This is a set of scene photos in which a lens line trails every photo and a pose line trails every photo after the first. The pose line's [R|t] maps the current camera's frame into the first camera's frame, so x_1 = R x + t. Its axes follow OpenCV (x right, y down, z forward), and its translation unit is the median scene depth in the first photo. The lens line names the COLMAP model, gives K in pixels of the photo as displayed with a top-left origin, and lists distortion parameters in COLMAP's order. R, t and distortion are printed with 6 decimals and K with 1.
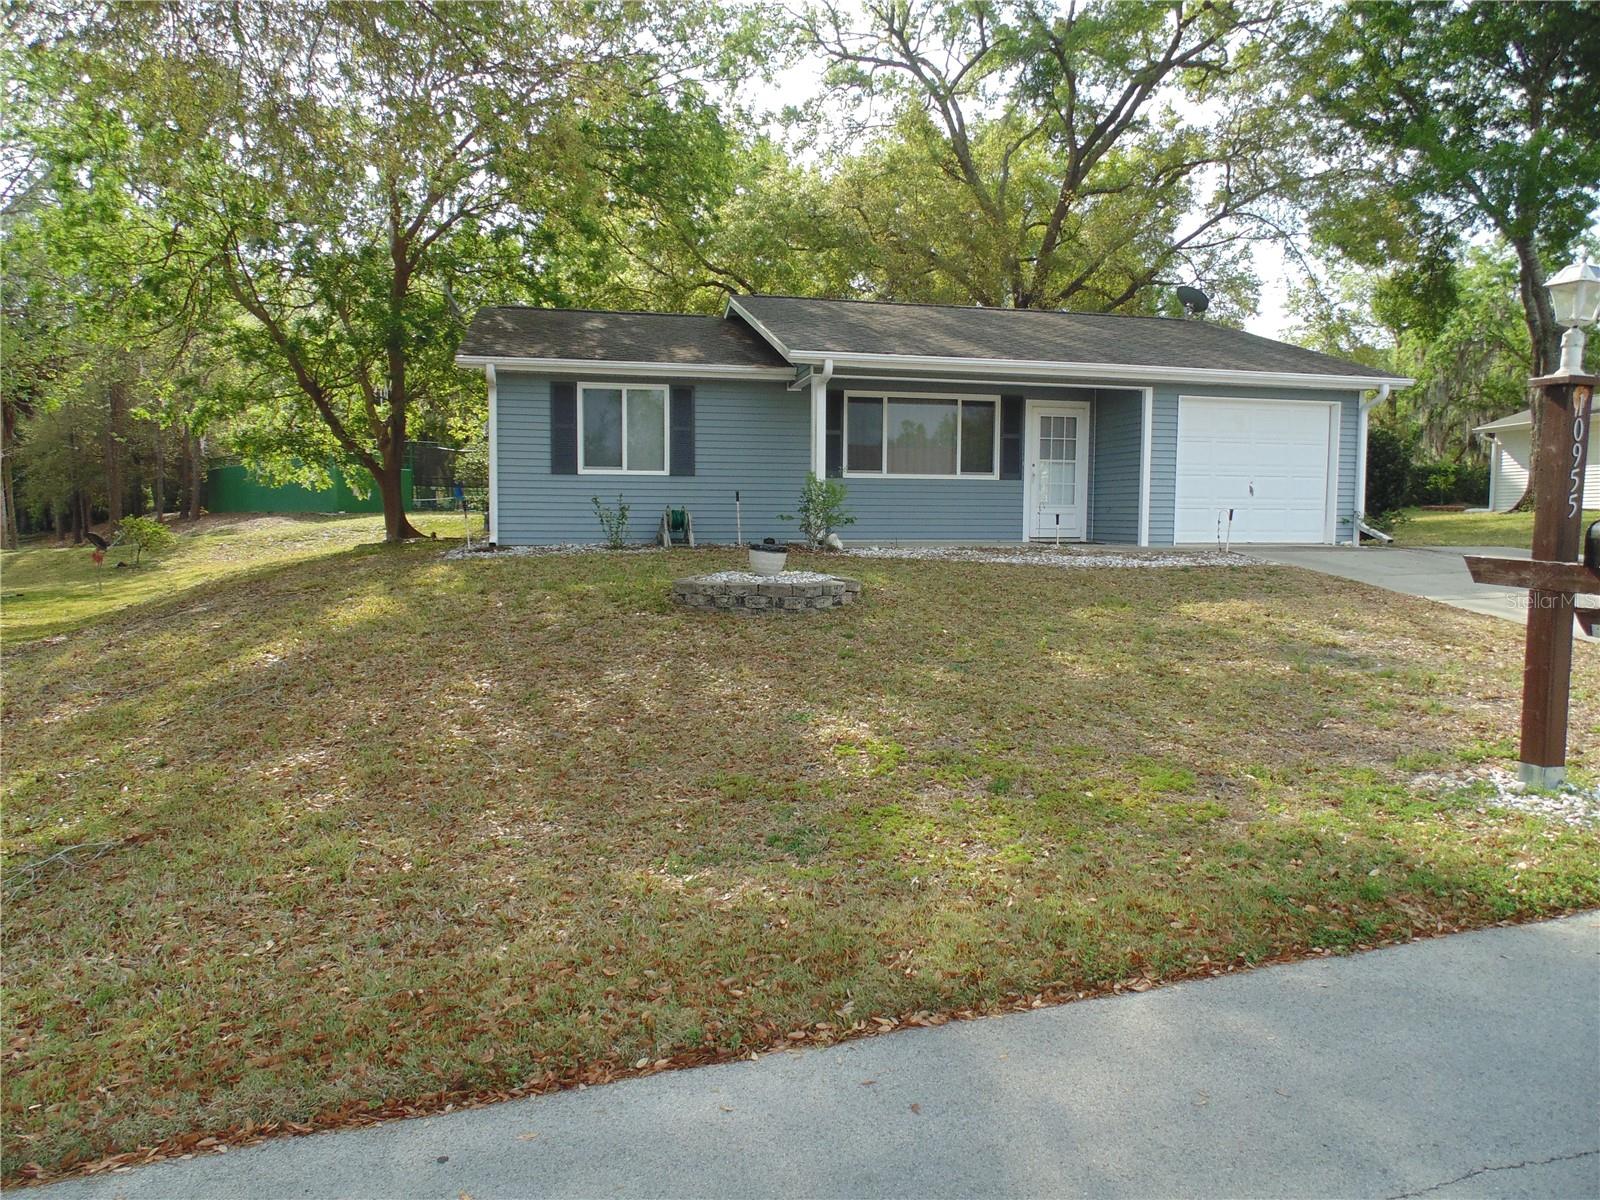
lens RADIAL K [[1049.2, 0, 805.1], [0, 1049.2, 593.4], [0, 0, 1]] dist [-0.013833, -0.002802]
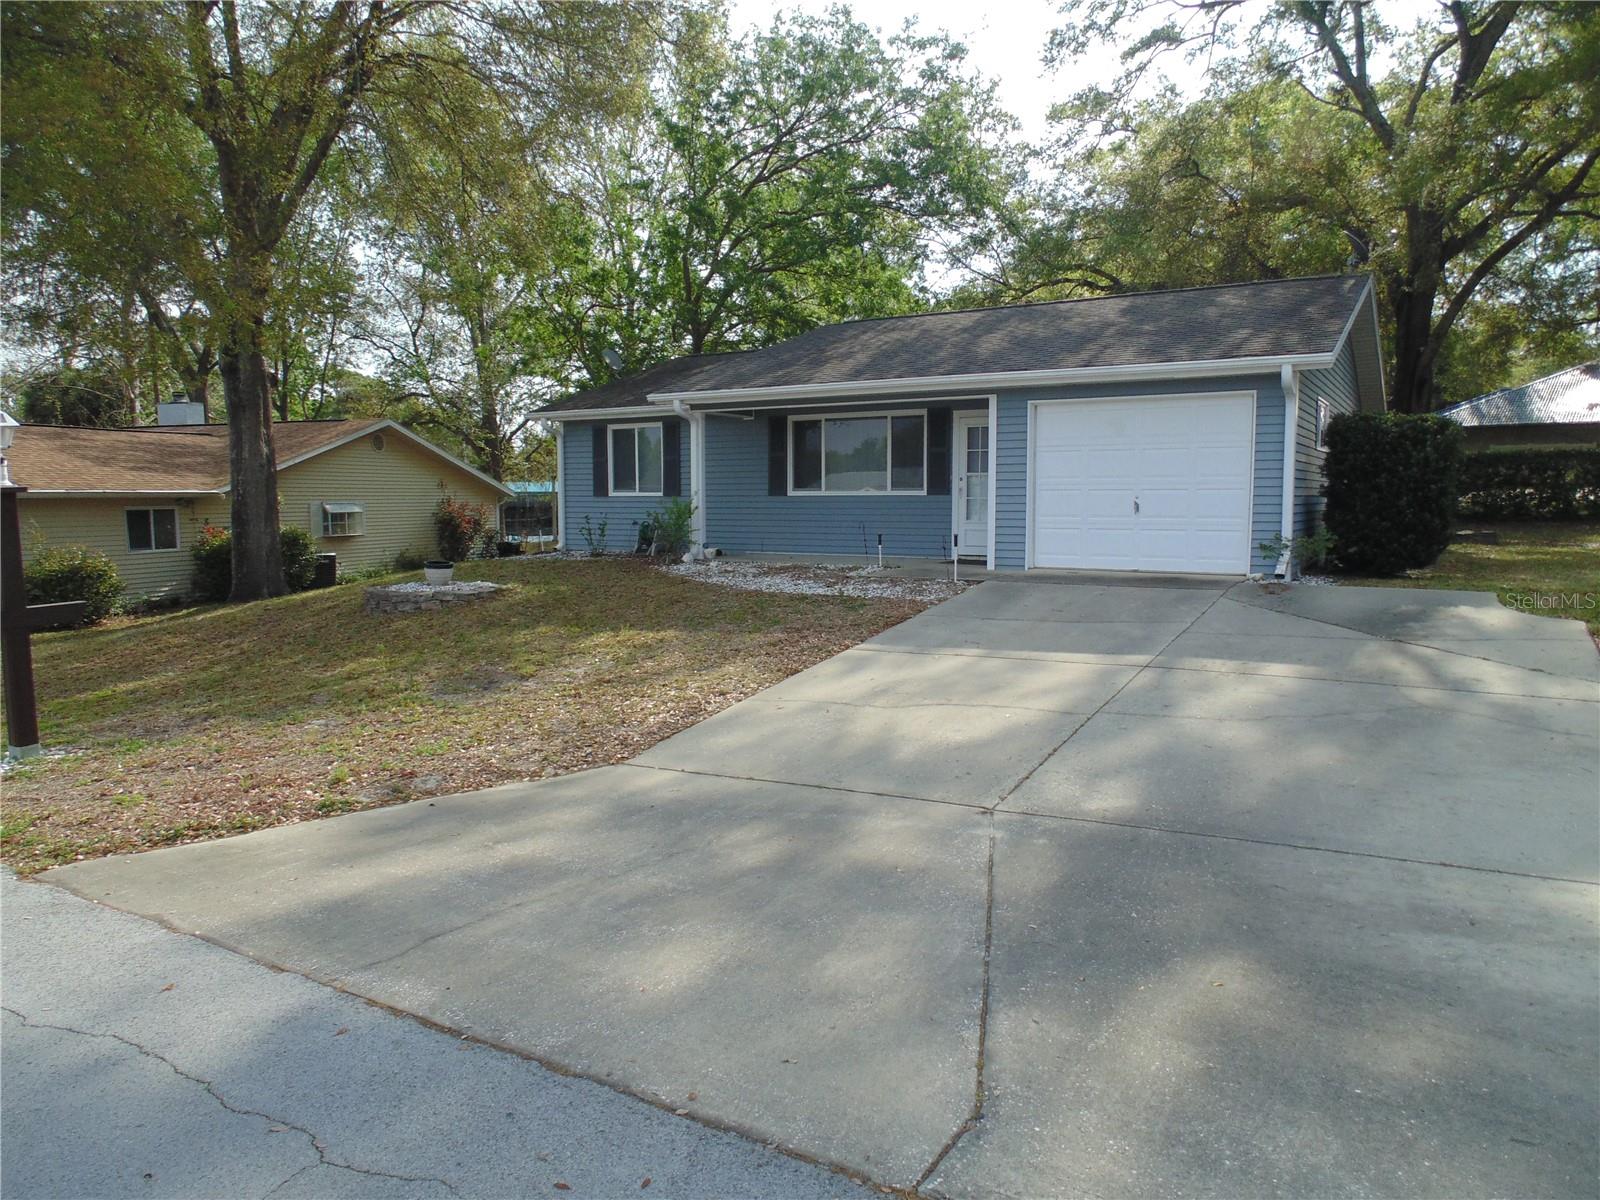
lens RADIAL K [[1049.2, 0, 798.0], [0, 1049.2, 597.1], [0, 0, 1]] dist [-0.013833, -0.002802]
pose [[0.717281, 0.060182, -0.694180, 0.842837], [-0.044076, 0.998187, 0.040995, -0.051328], [0.695388, 0.001192, 0.718633, 0.226350]]
